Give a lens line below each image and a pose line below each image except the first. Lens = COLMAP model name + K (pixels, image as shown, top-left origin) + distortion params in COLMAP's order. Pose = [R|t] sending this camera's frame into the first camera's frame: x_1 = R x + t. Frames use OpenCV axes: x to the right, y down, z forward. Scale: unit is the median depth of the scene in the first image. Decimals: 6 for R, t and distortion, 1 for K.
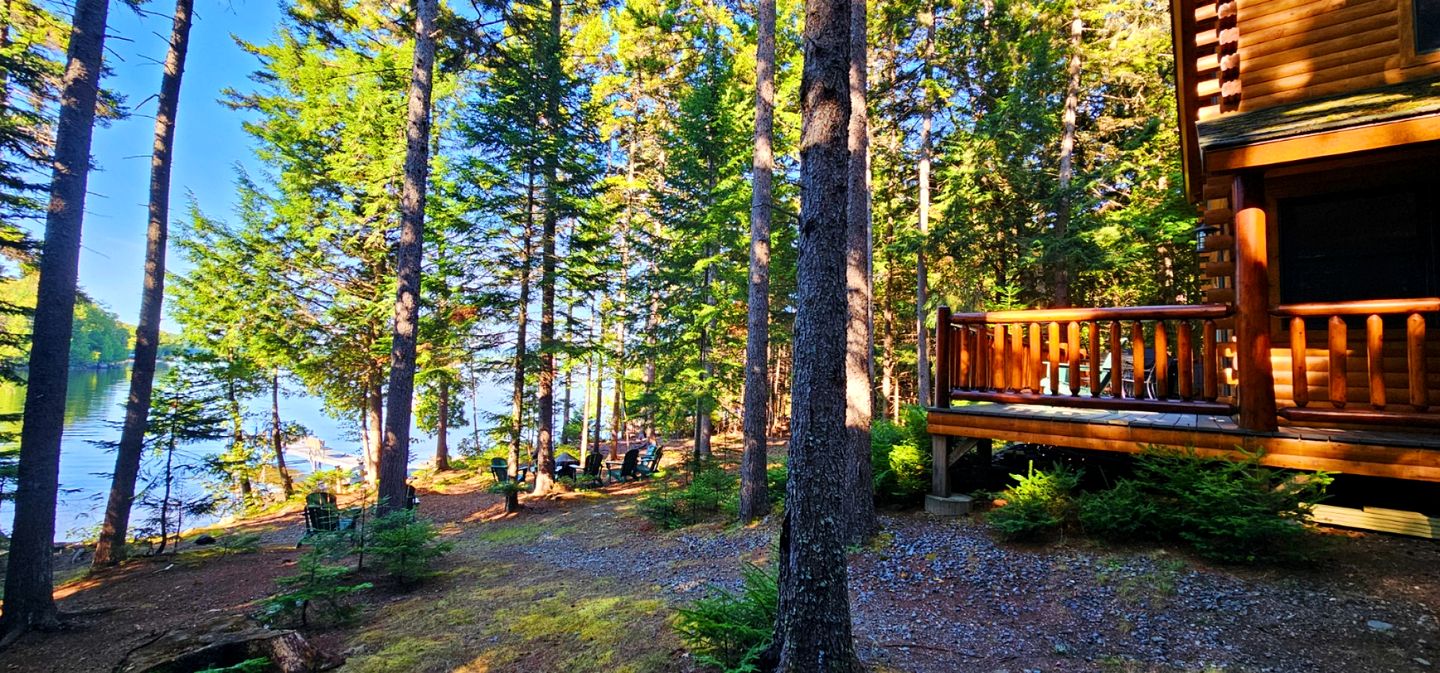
lens RADIAL K [[592.8, 0, 734.9], [0, 592.8, 333.0], [0, 0, 1]] dist [0.001988, -0.000607]
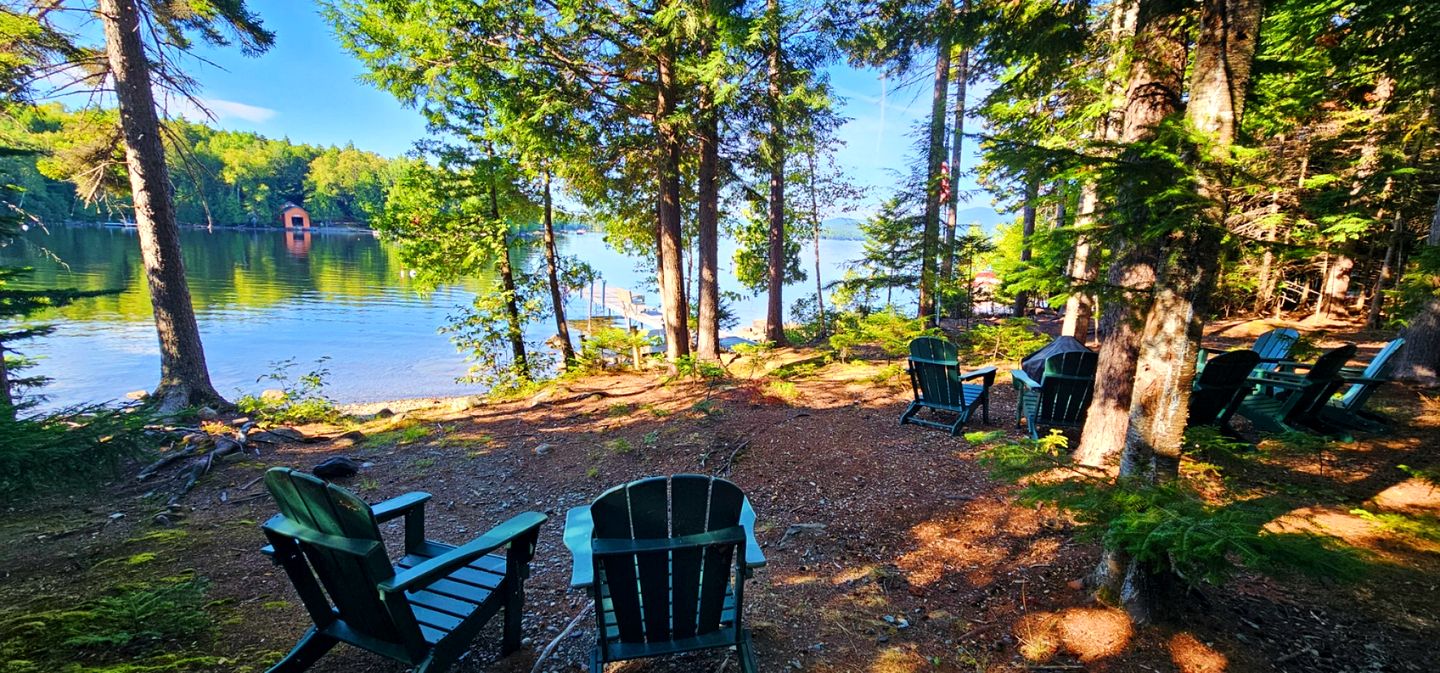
lens RADIAL K [[592.8, 0, 734.9], [0, 592.8, 333.0], [0, 0, 1]] dist [0.001988, -0.000607]
pose [[0.880531, 0.079591, -0.467258, -0.238236], [0.020696, 0.978405, 0.205660, 0.088408], [0.473536, -0.190760, 0.859868, 0.439896]]
